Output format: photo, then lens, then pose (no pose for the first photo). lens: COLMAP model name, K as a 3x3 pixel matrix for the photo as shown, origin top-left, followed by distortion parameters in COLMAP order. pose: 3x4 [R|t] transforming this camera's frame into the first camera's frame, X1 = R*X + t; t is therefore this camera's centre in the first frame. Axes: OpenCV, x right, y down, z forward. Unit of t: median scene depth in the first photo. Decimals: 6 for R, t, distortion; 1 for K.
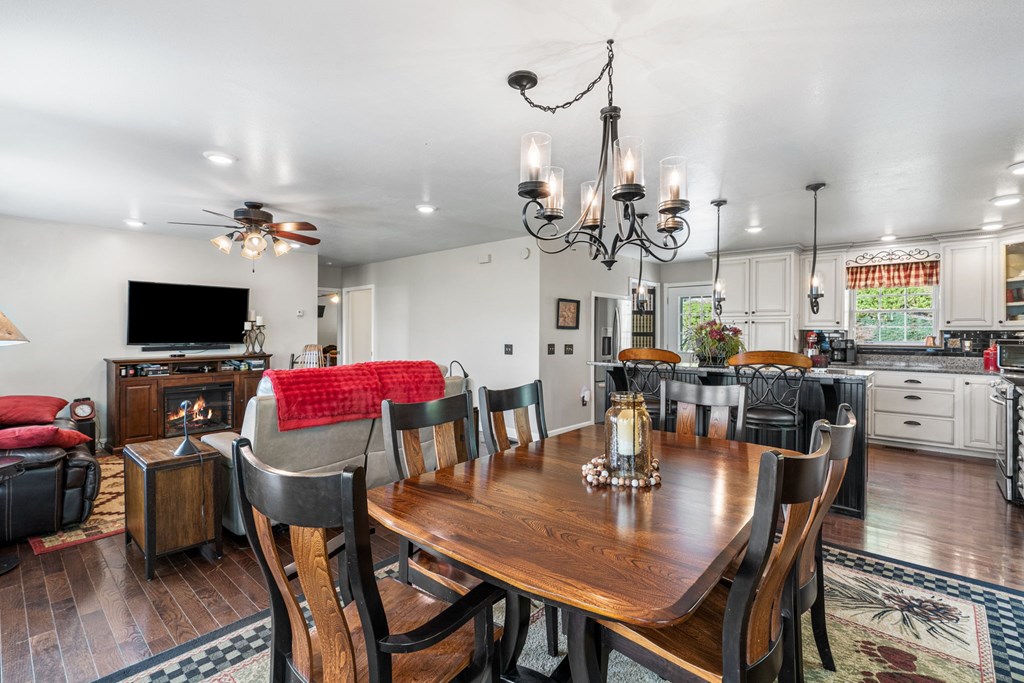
lens RADIAL K [[459.8, 0, 510.9], [0, 459.8, 345.5], [0, 0, 1]] dist [0.000757, 0.000084]
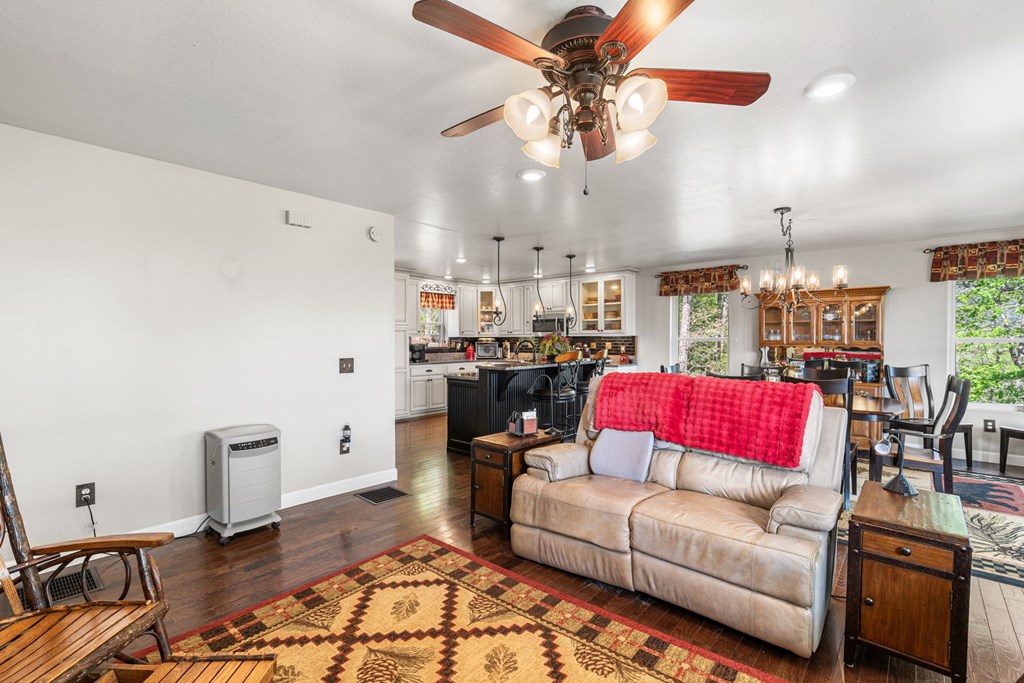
lens RADIAL K [[459.8, 0, 510.9], [0, 459.8, 345.5], [0, 0, 1]] dist [0.000757, 0.000084]
pose [[-0.014900, -0.018483, 0.999718, -0.712753], [0.026795, 0.999463, 0.018878, -0.028230], [-0.999530, 0.027068, -0.014397, 0.811930]]
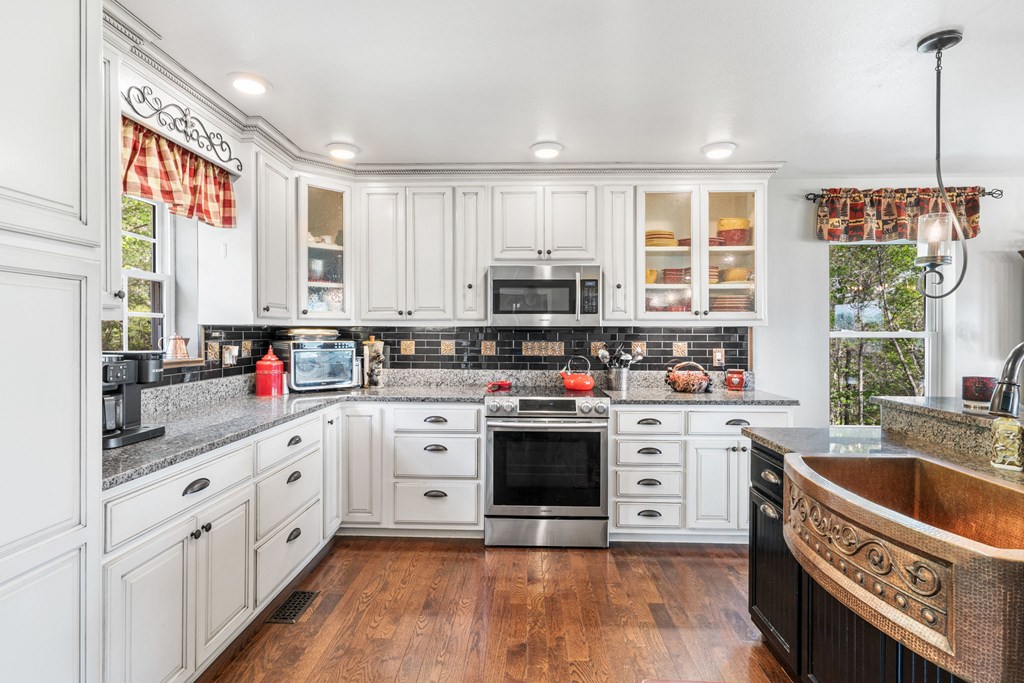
lens RADIAL K [[514.0, 0, 512.0], [0, 514.0, 341.5], [0, 0, 1]] dist [-0.000812, -0.000121]
pose [[-0.640912, -0.022814, 0.767276, 0.340731], [0.012855, 0.999099, 0.040445, -0.033421], [-0.767507, 0.035785, -0.640041, 1.102732]]
